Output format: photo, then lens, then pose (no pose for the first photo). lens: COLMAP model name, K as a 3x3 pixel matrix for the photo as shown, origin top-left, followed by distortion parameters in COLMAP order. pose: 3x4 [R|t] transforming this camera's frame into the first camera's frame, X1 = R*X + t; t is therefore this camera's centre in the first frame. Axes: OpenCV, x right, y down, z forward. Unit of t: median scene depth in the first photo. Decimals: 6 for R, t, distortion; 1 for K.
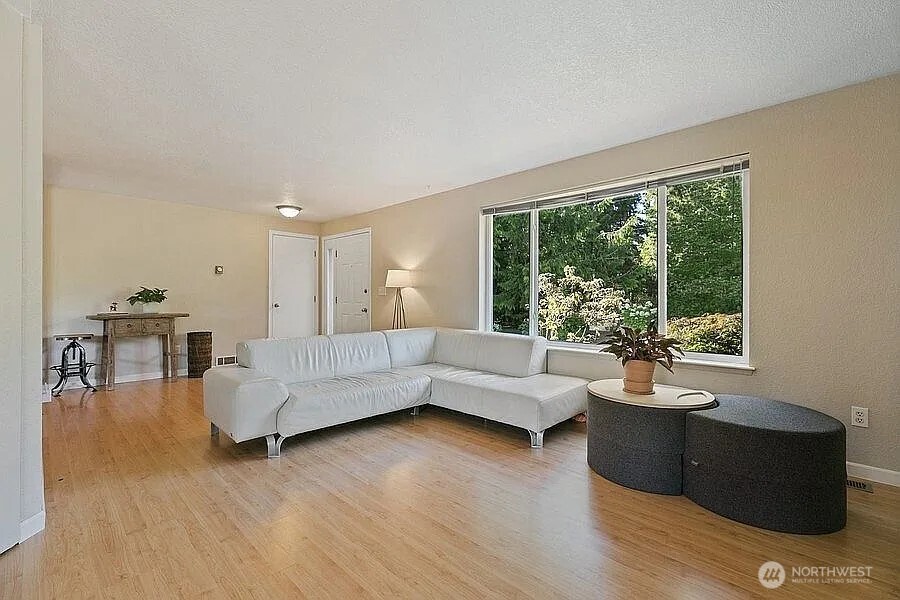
lens RADIAL K [[399.7, 0, 450.0], [0, 399.7, 300.0], [0, 0, 1]] dist [0.002301, 0.000212]
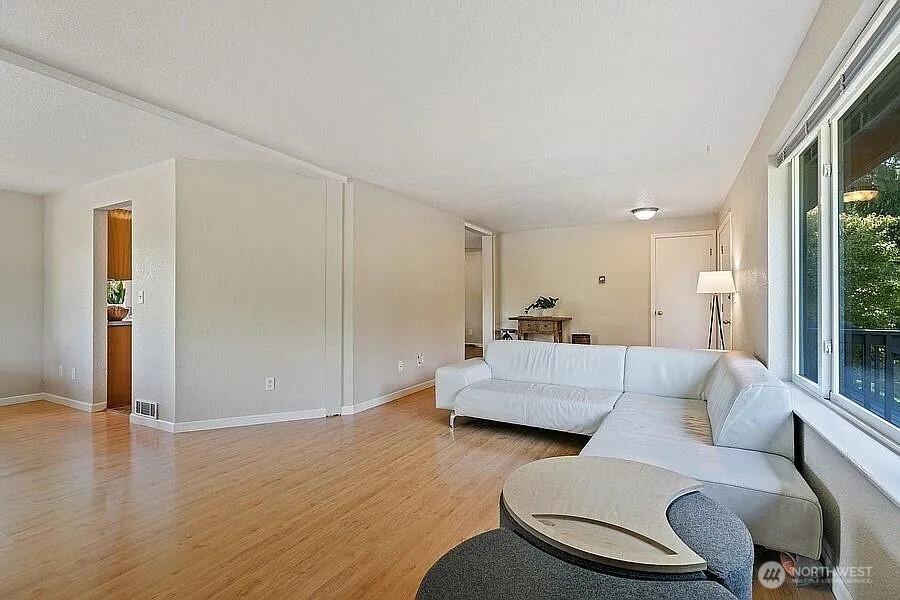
lens RADIAL K [[415.8, 0, 450.0], [0, 415.8, 300.0], [0, 0, 1]] dist [0.000289, 0.000109]
pose [[0.264355, -0.005322, -0.964411, 0.527853], [-0.002389, 0.999978, -0.006173, -0.013437], [0.964422, 0.003936, 0.264337, 0.366820]]
